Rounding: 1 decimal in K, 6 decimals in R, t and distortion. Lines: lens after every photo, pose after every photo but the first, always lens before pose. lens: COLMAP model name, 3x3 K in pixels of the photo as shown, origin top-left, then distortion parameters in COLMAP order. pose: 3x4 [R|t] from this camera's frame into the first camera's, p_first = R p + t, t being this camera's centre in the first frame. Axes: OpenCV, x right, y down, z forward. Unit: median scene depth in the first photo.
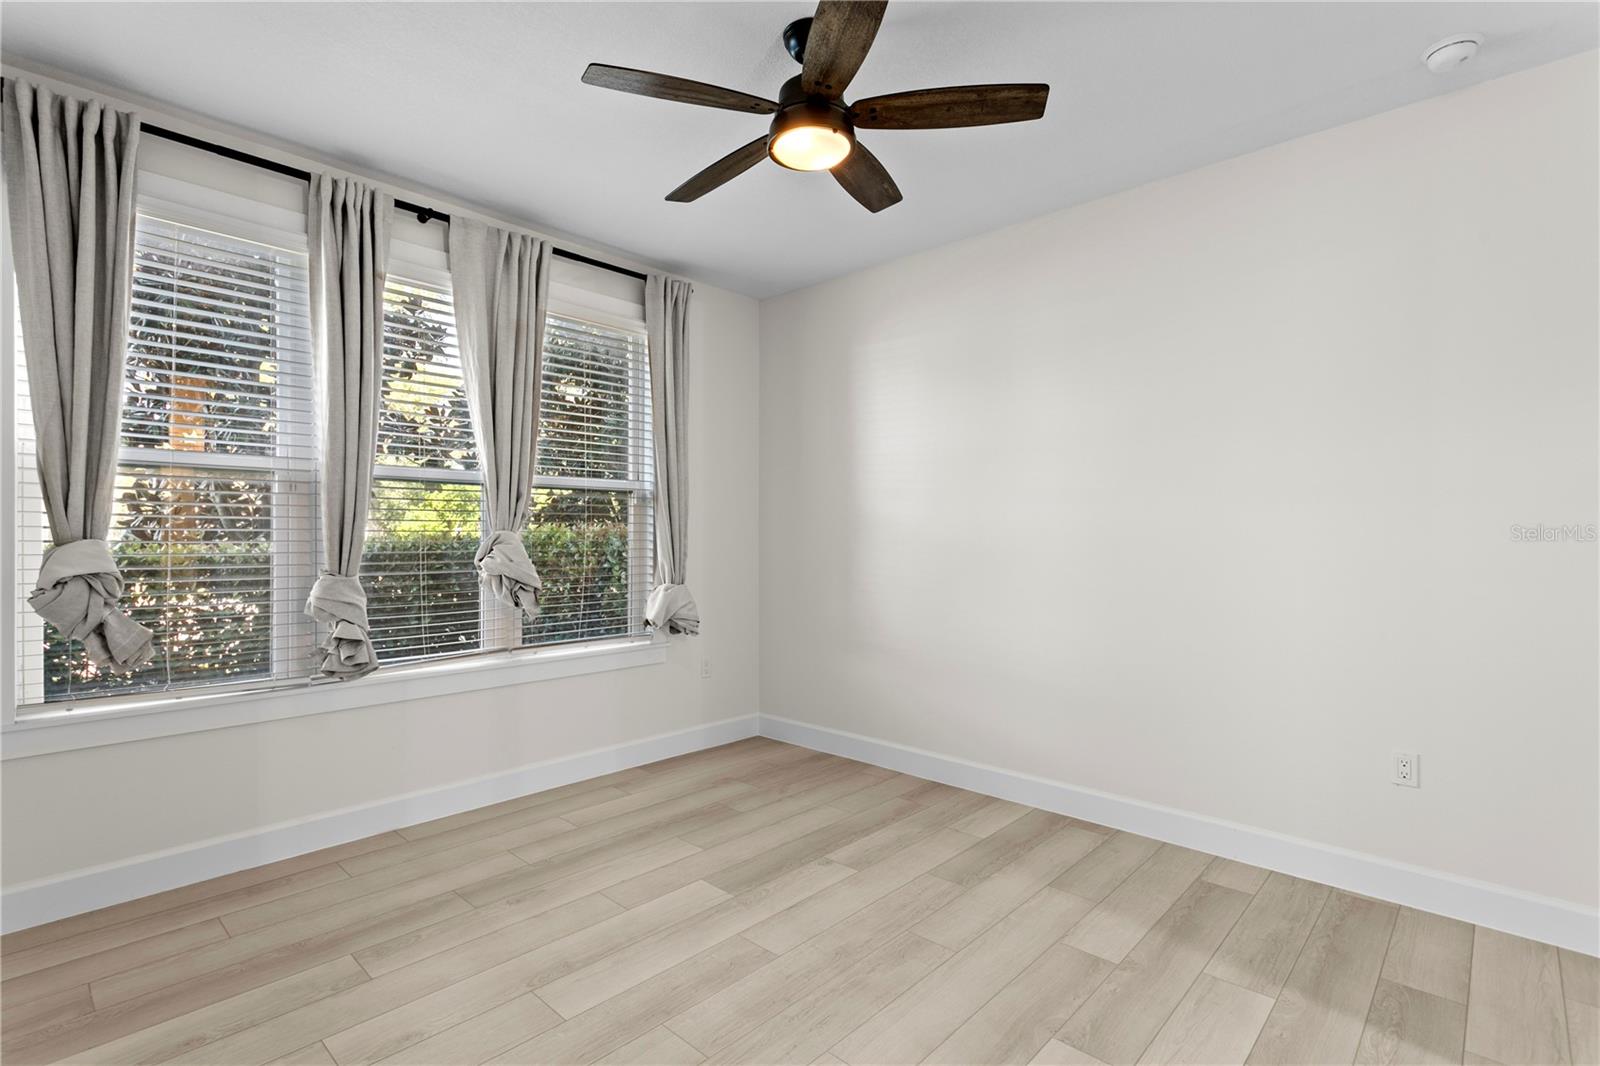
lens RADIAL K [[761.4, 0, 797.9], [0, 761.4, 532.0], [0, 0, 1]] dist [-0.000115, 0.000460]
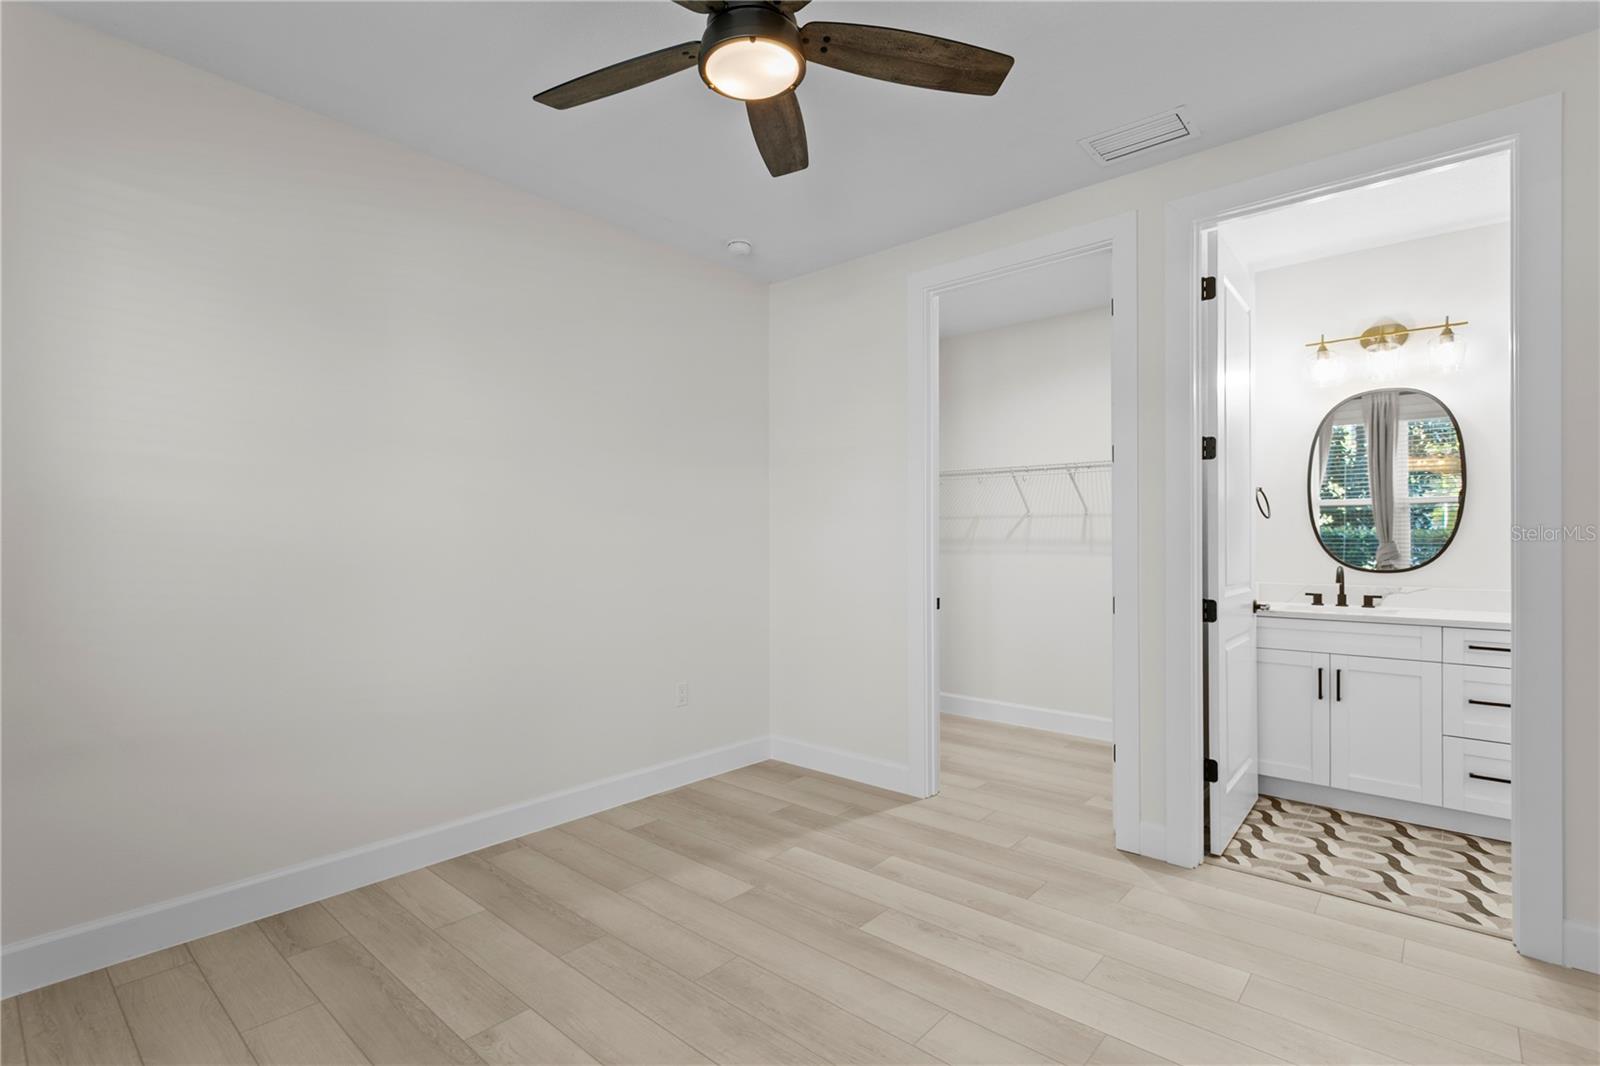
lens RADIAL K [[761.4, 0, 769.5], [0, 761.4, 537.5], [0, 0, 1]] dist [-0.000115, 0.000460]
pose [[-0.024876, -0.003431, 0.999685, -0.623231], [-0.011550, 0.999928, 0.003144, -0.003236], [-0.999624, -0.011468, -0.024914, 0.775495]]
